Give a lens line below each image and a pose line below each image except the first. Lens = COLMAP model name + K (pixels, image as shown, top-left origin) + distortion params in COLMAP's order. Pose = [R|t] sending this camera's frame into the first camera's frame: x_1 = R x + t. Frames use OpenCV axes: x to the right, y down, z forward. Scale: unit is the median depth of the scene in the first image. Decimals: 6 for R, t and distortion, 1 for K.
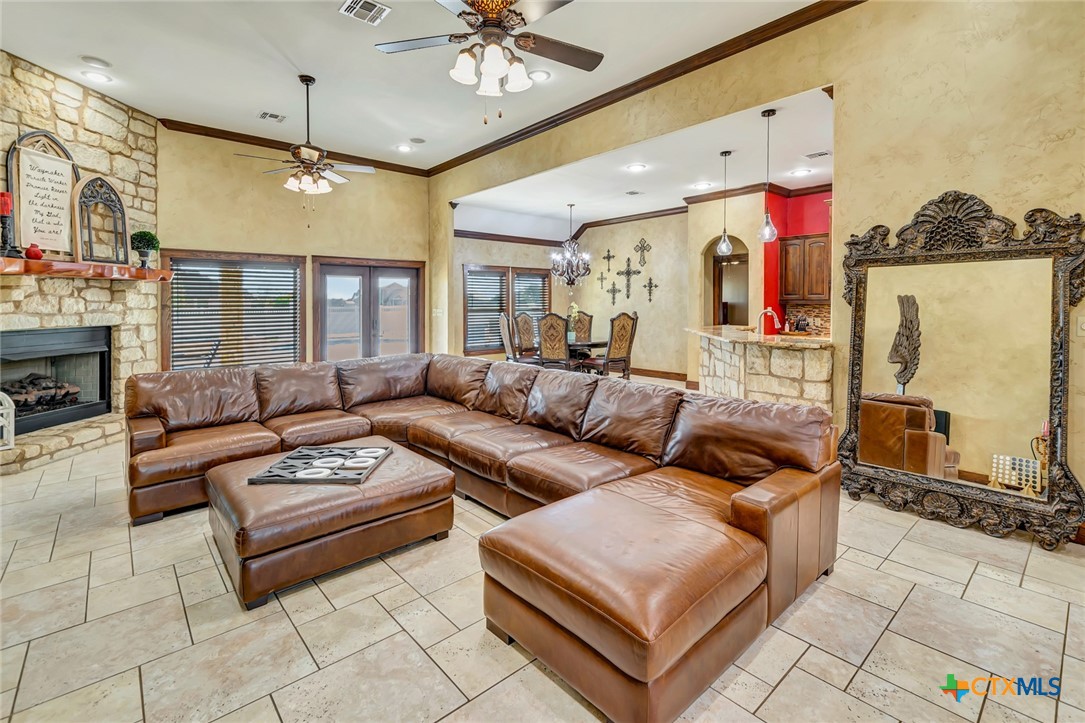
lens RADIAL K [[490.8, 0, 543.2], [0, 490.8, 309.8], [0, 0, 1]] dist [-0.000067, -0.000172]
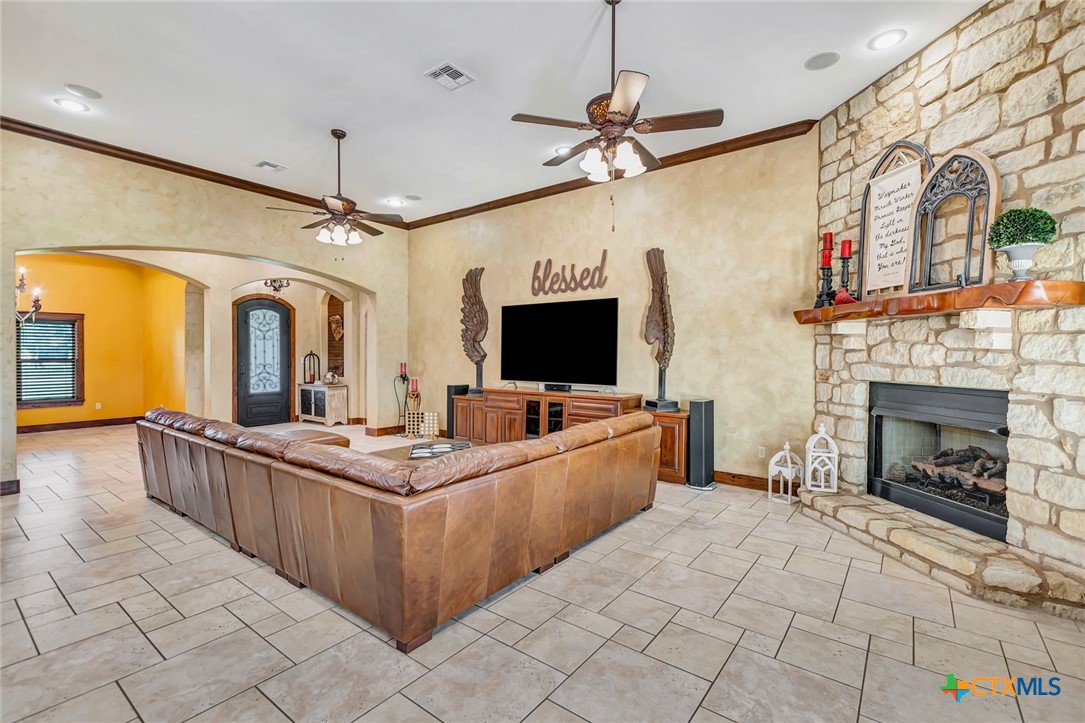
lens RADIAL K [[483.4, 0, 542.5], [0, 483.4, 361.5], [0, 0, 1]] dist [0.000847, -0.000003]
pose [[-0.981643, 0.004244, -0.190680, -0.238384], [-0.001586, 0.999536, 0.030410, -0.018450], [0.190721, 0.030154, -0.981181, 1.432046]]
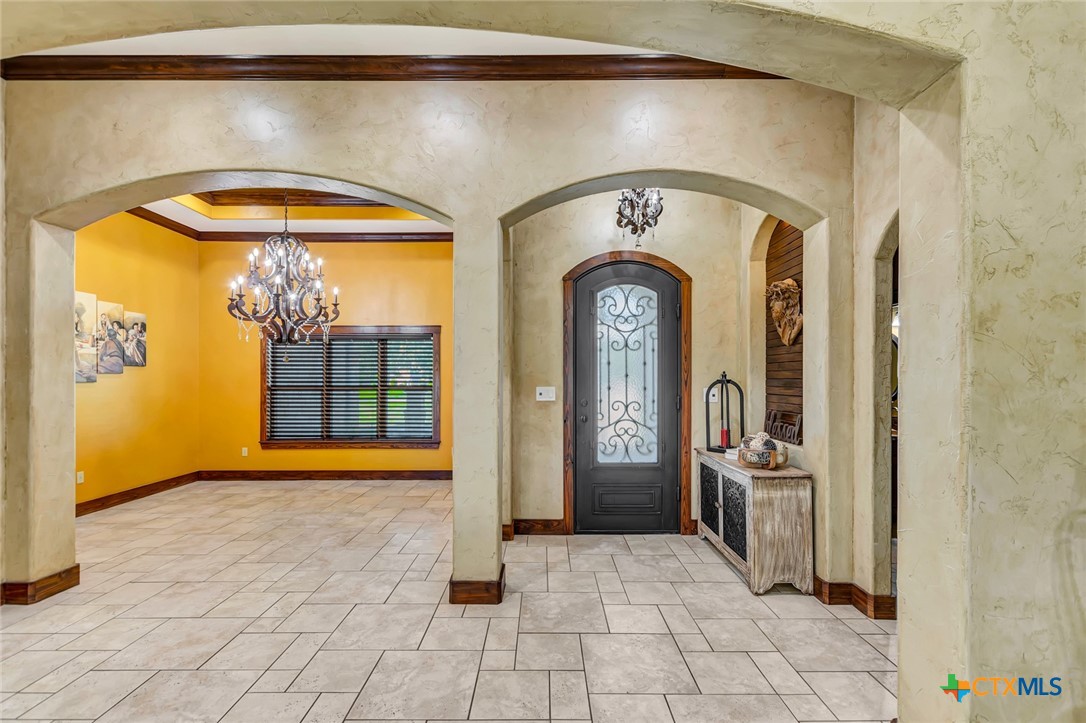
lens RADIAL K [[487.4, 0, 544.3], [0, 487.4, 373.9], [0, 0, 1]] dist [0.000389, -0.000165]
pose [[-0.750219, 0.006943, 0.661153, -0.027301], [0.012417, 0.999916, 0.003589, -0.006492], [-0.661073, 0.010903, -0.750242, 0.251348]]
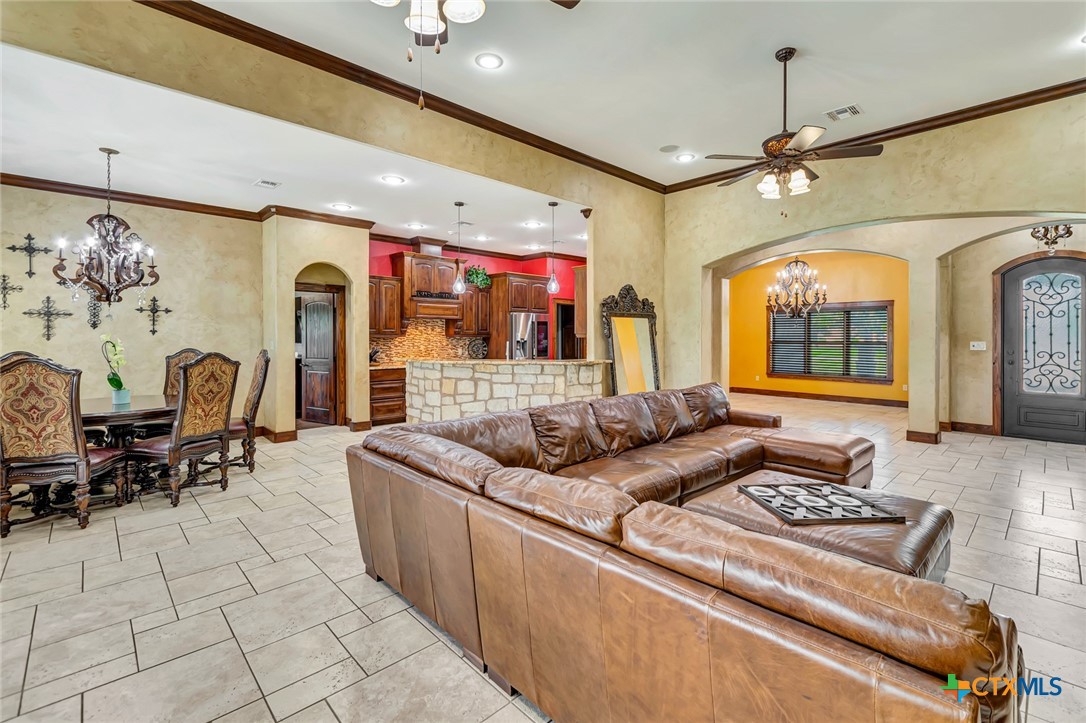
lens RADIAL K [[480.4, 0, 547.5], [0, 480.4, 338.4], [0, 0, 1]] dist [0.002670, -0.000112]
pose [[-0.037717, -0.001627, 0.999287, -0.728512], [0.013473, 0.999907, 0.002136, -0.008421], [-0.999198, 0.013544, -0.037691, 0.832986]]
